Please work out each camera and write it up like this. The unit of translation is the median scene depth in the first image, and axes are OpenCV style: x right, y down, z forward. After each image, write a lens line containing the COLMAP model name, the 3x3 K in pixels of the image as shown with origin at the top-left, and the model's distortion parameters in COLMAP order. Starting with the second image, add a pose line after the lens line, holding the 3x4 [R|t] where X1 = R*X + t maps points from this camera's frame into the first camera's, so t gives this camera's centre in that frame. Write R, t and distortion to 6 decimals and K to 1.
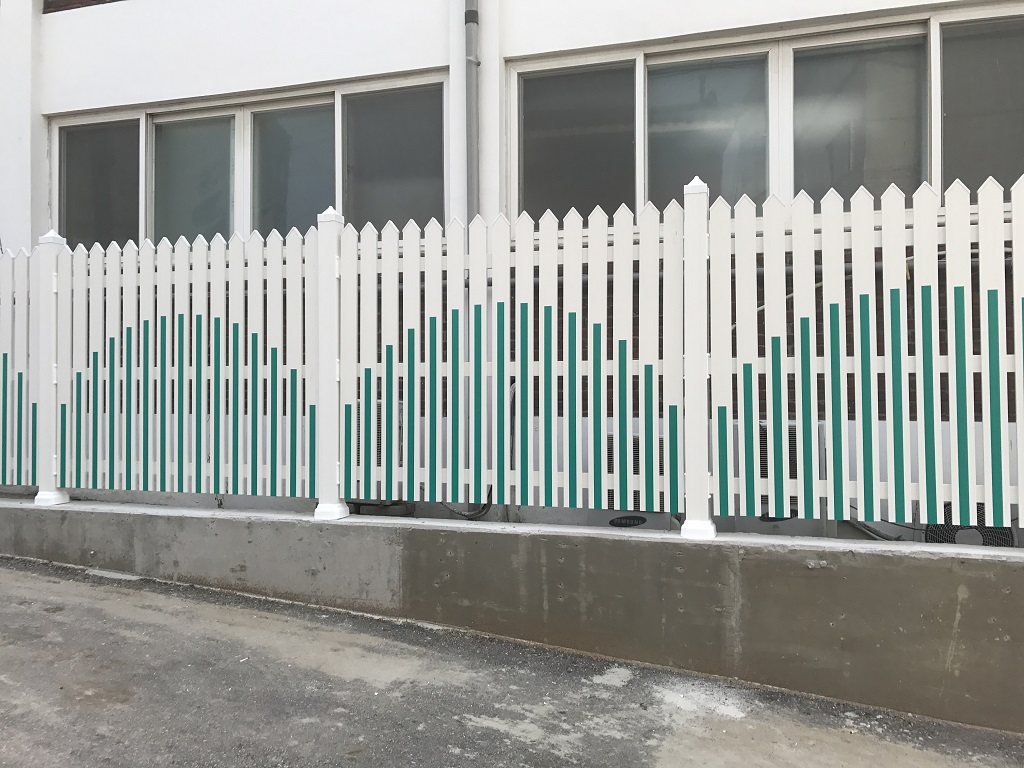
lens RADIAL K [[887.4, 0, 507.7], [0, 887.4, 294.9], [0, 0, 1]] dist [0.009568, -0.007730]
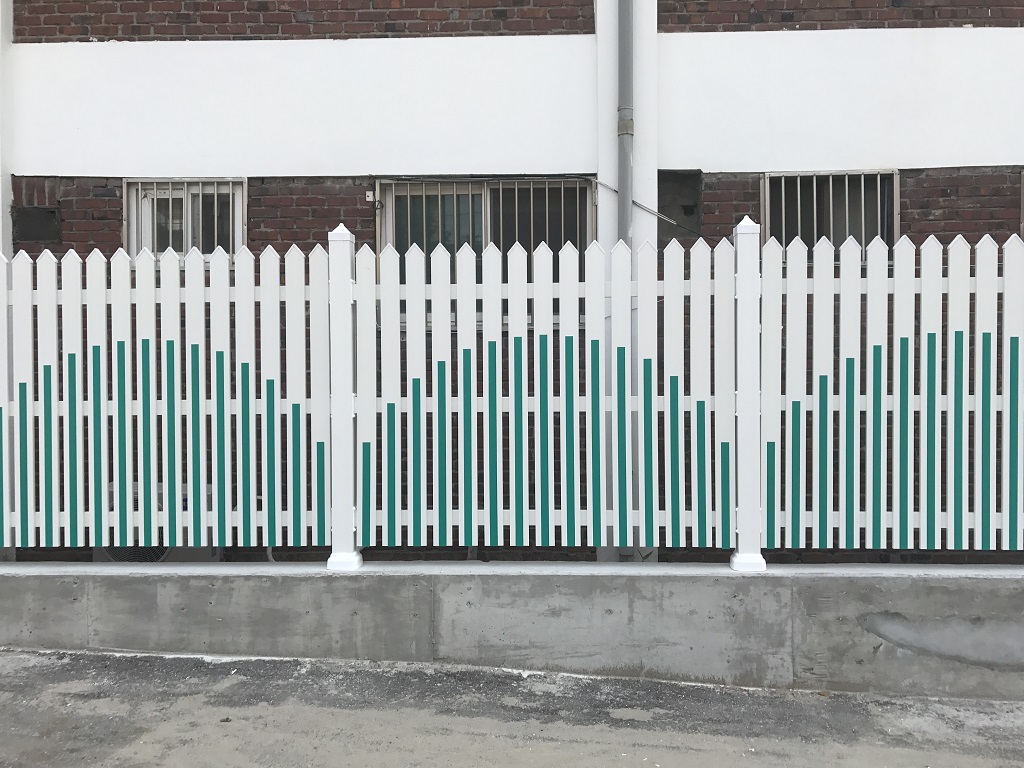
lens RADIAL K [[867.1, 0, 391.6], [0, 867.1, 347.9], [0, 0, 1]] dist [0.002144, -0.008528]
pose [[0.962668, 0.024184, 0.269602, -0.459331], [-0.028225, 0.999540, 0.011122, 0.018285], [-0.269209, -0.018316, 0.962908, 0.158300]]
